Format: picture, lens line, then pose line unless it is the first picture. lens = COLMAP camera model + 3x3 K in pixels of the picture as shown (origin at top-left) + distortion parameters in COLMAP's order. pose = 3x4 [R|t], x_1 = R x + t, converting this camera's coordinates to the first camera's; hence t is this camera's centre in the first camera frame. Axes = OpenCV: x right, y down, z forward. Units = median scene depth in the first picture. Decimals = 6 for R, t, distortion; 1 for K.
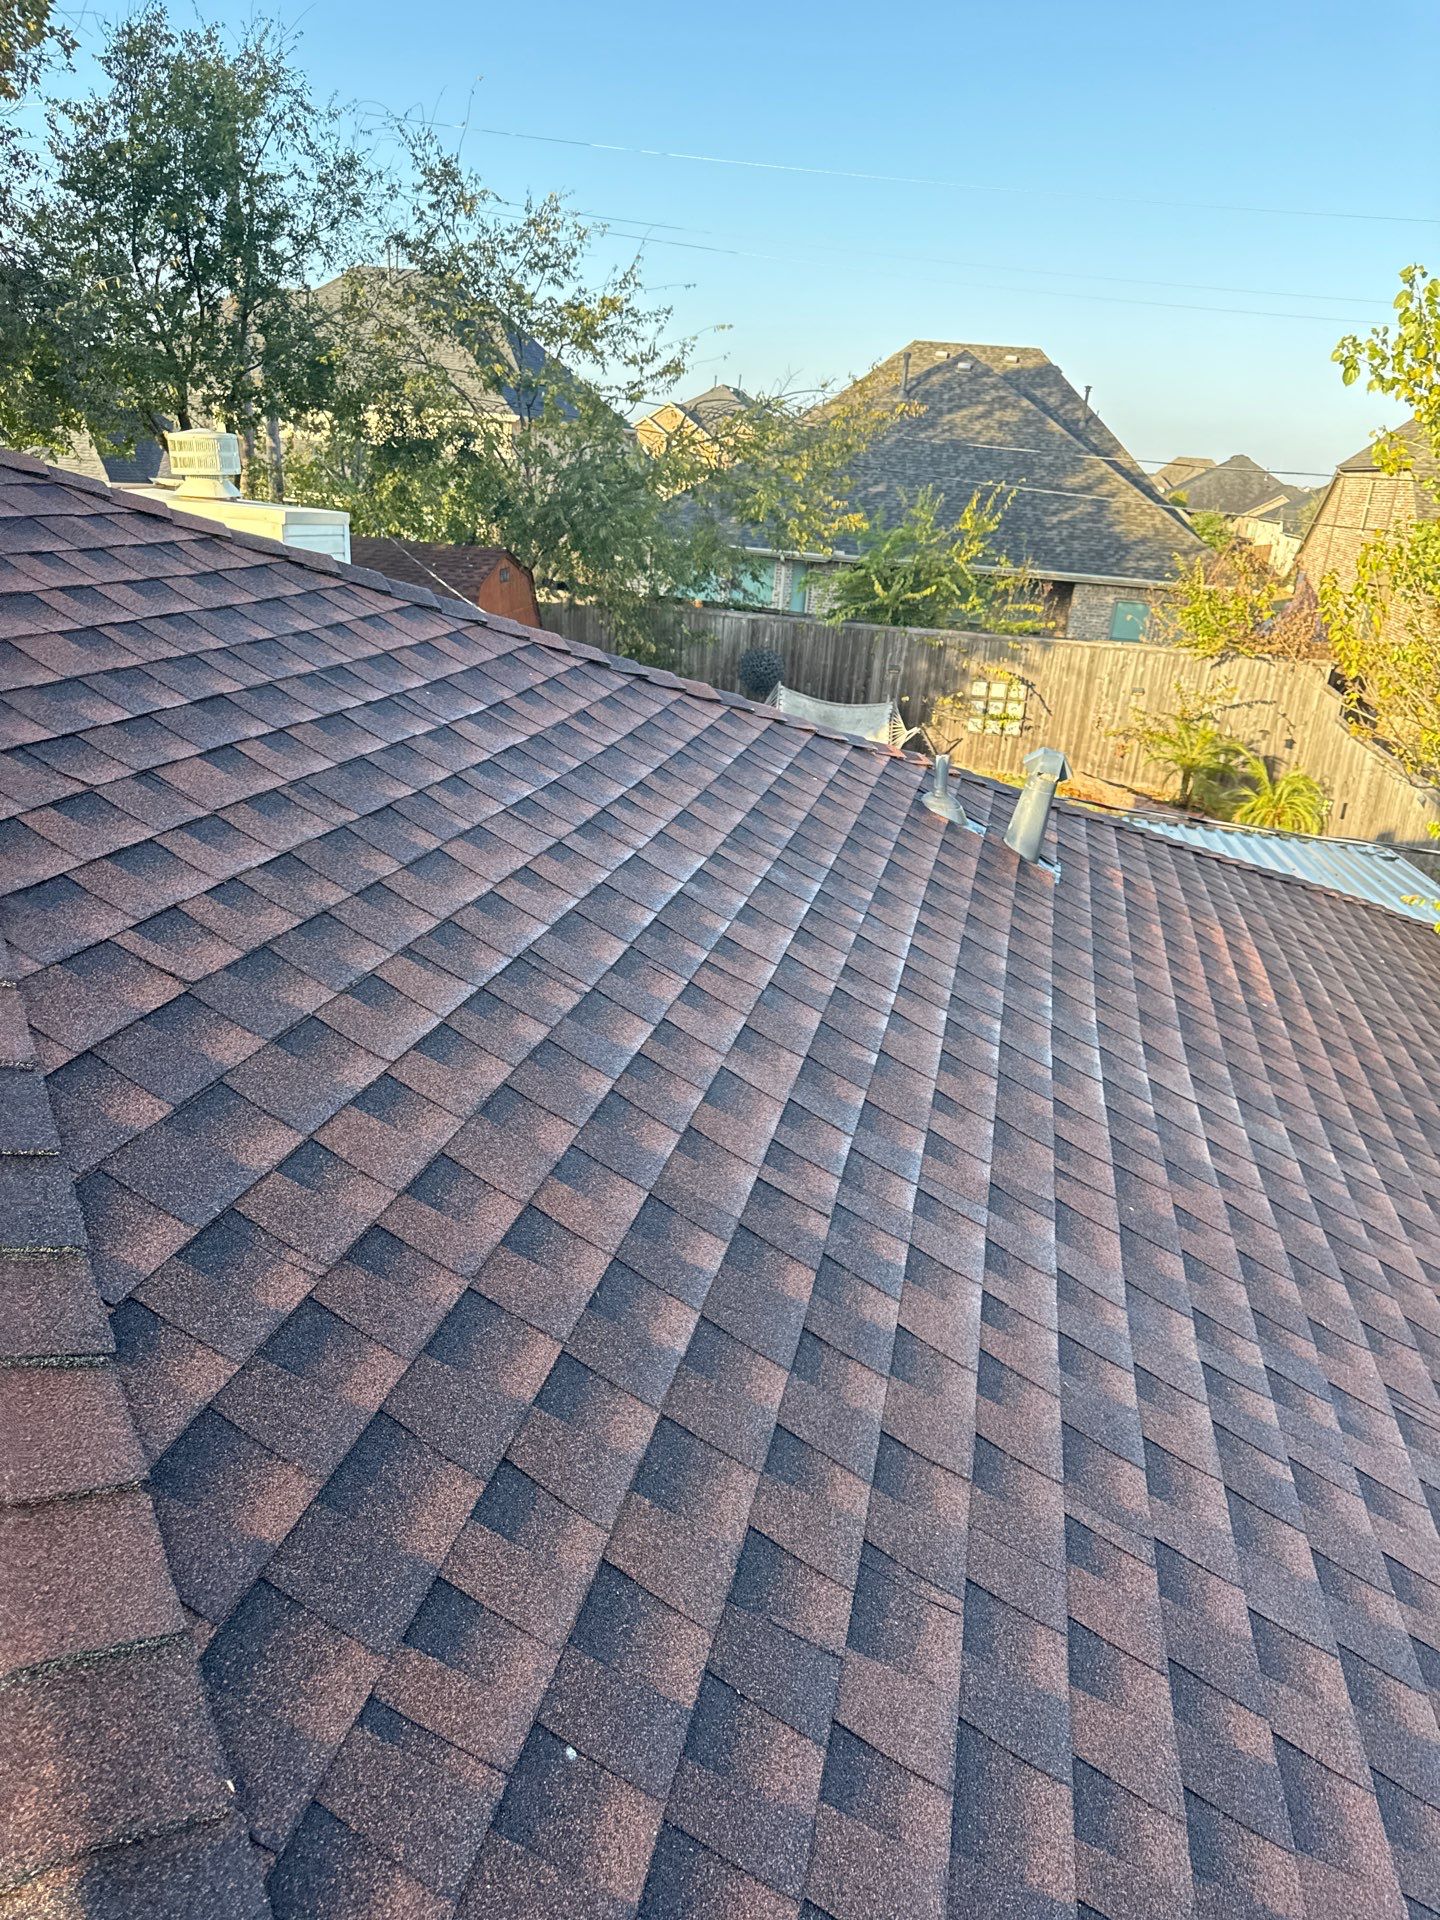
lens RADIAL K [[1466.1, 0, 721.5], [0, 1466.1, 936.5], [0, 0, 1]] dist [0.134045, -0.114603]
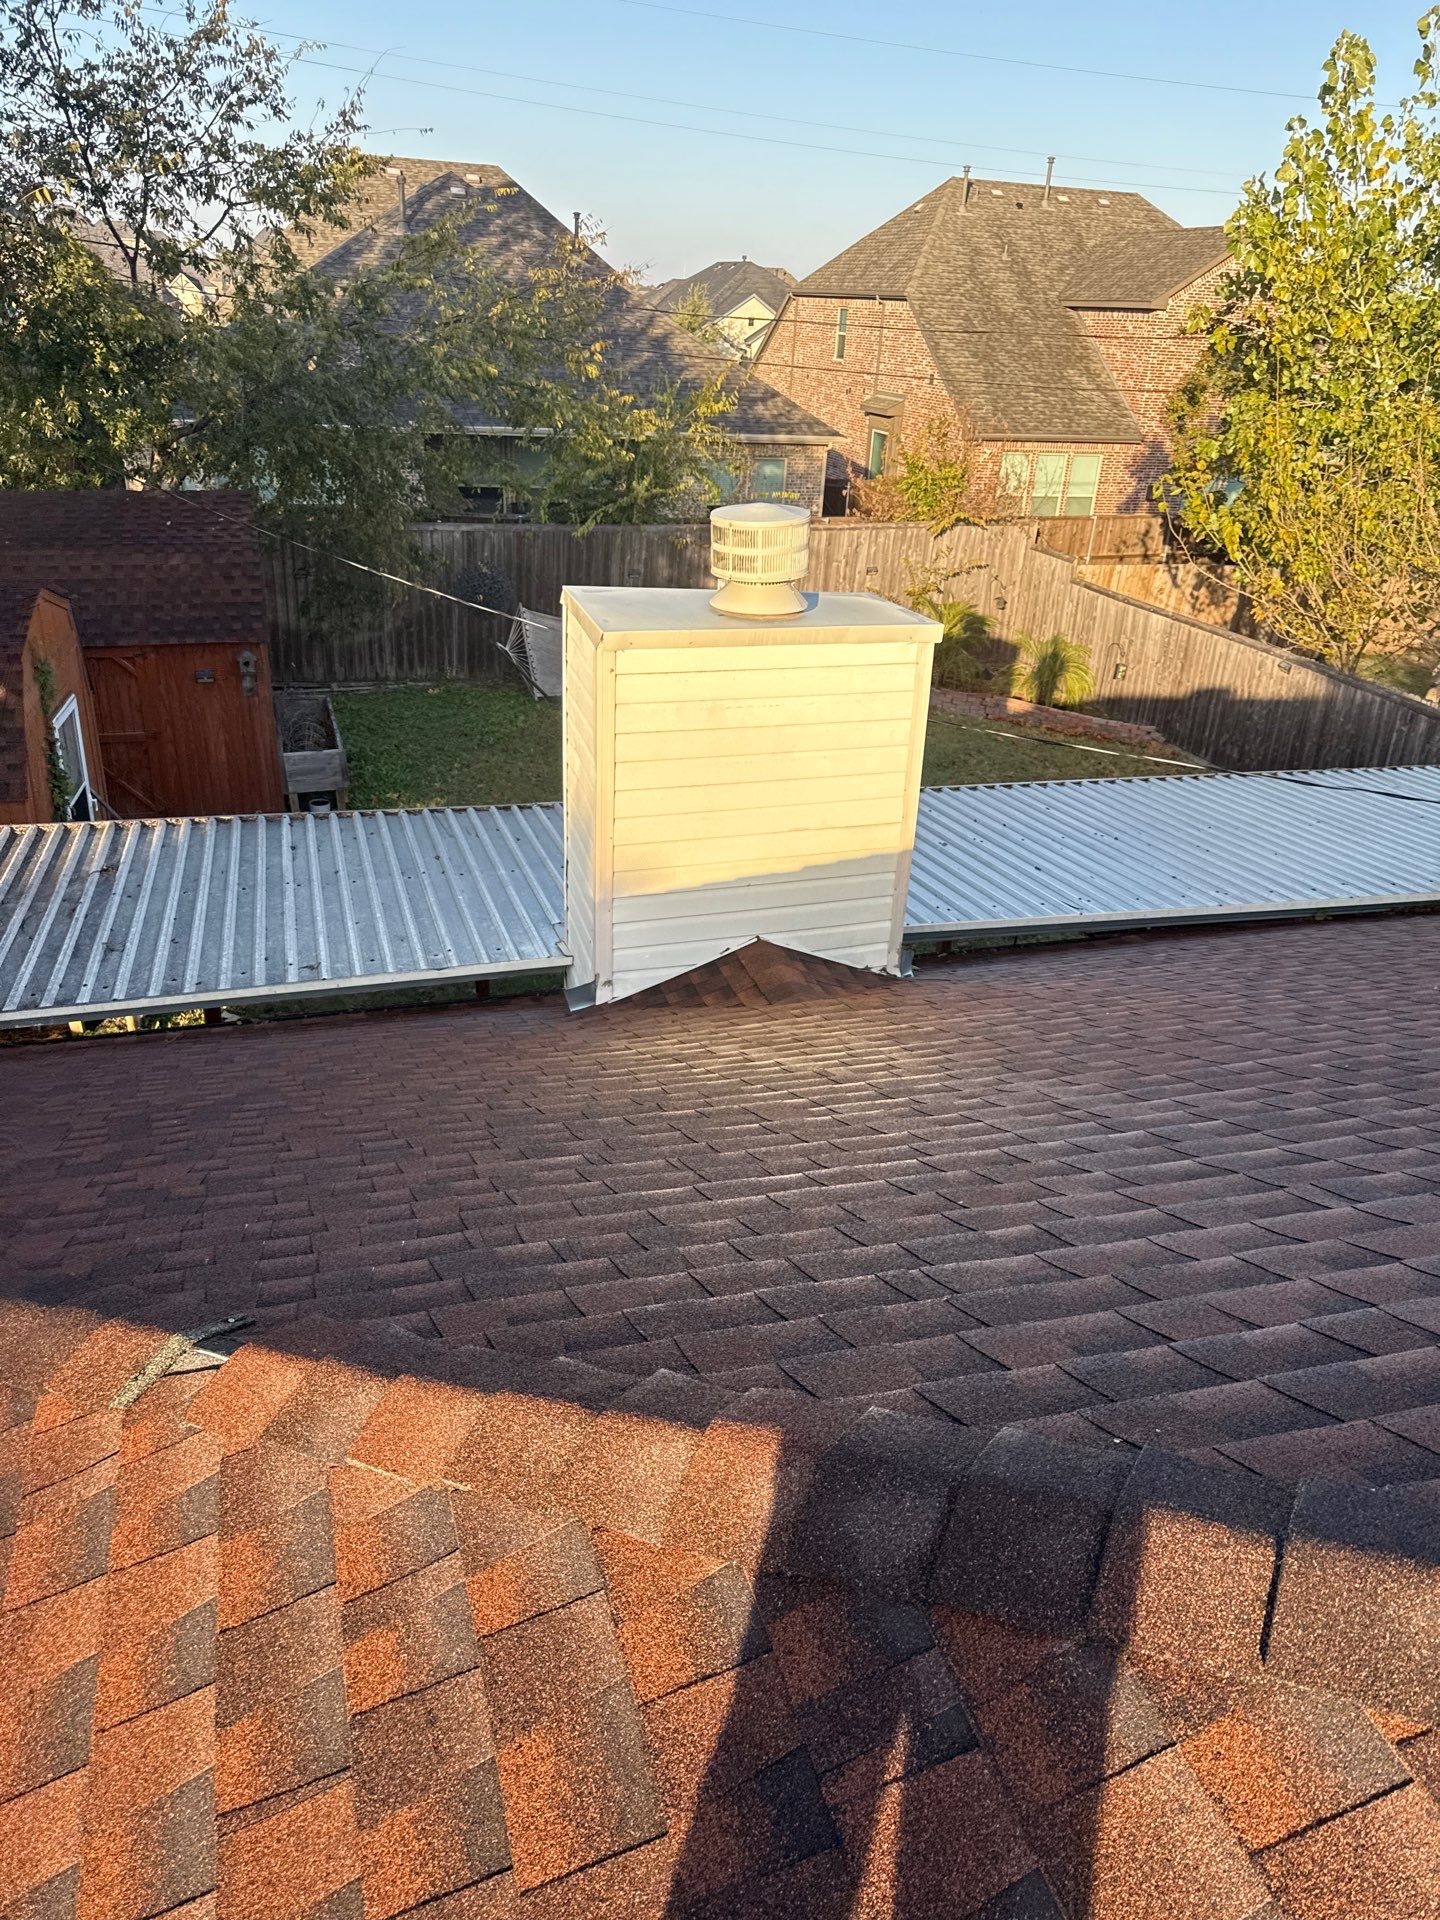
lens RADIAL K [[1417.4, 0, 720.0], [0, 1417.4, 960.8], [0, 0, 1]] dist [0.142273, -0.106696]
pose [[0.899337, -0.219508, 0.378165, -0.227071], [0.165894, 0.971488, 0.169382, -0.091230], [-0.404563, -0.089596, 0.910111, 0.151462]]
